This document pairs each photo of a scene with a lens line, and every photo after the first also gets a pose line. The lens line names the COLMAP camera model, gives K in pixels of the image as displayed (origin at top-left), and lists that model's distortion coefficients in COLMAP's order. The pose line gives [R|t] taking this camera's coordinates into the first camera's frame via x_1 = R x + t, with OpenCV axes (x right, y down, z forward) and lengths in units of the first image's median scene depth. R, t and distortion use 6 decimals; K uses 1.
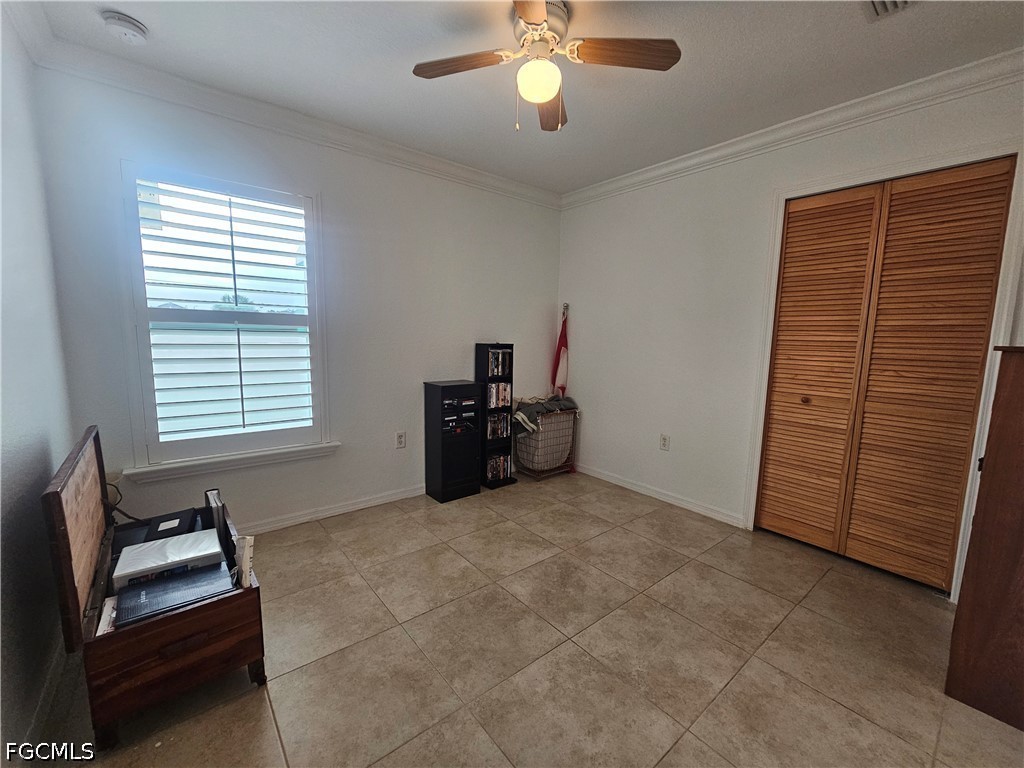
lens RADIAL K [[420.4, 0, 512.0], [0, 420.4, 387.4], [0, 0, 1]] dist [-0.002678, -0.000168]
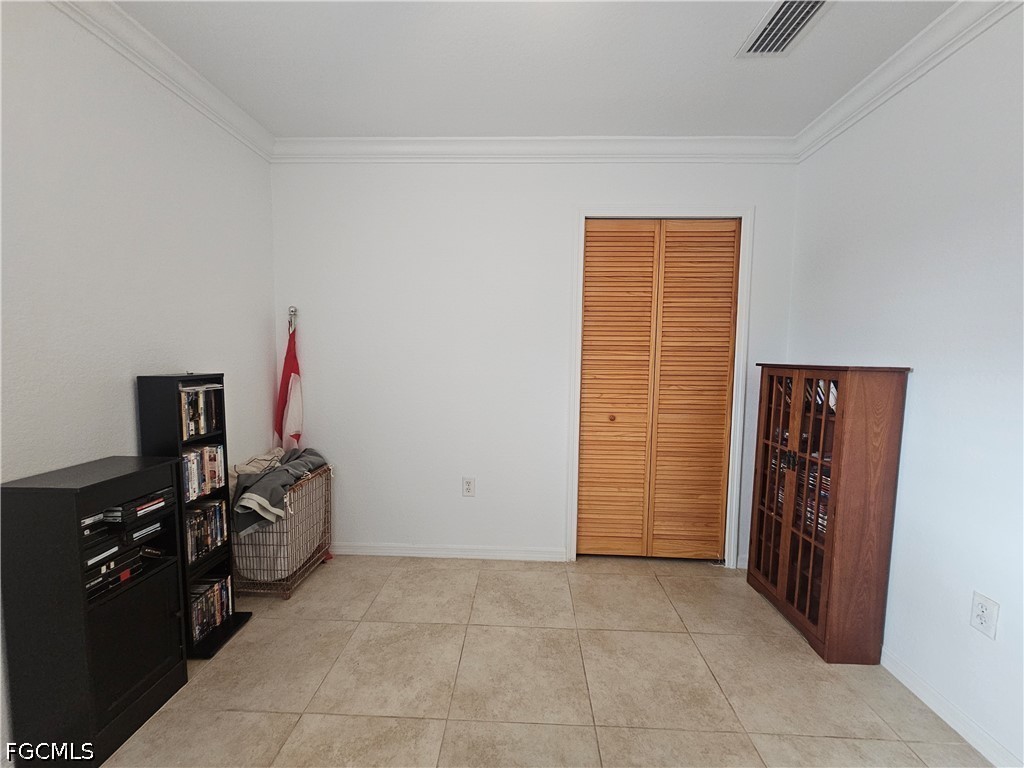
lens RADIAL K [[420.4, 0, 512.0], [0, 420.4, 387.4], [0, 0, 1]] dist [-0.002678, -0.000168]
pose [[0.662985, -0.071007, 0.745258, -0.172407], [0.093491, 0.995552, 0.011684, -0.061775], [-0.742772, 0.061928, 0.666674, 0.389954]]
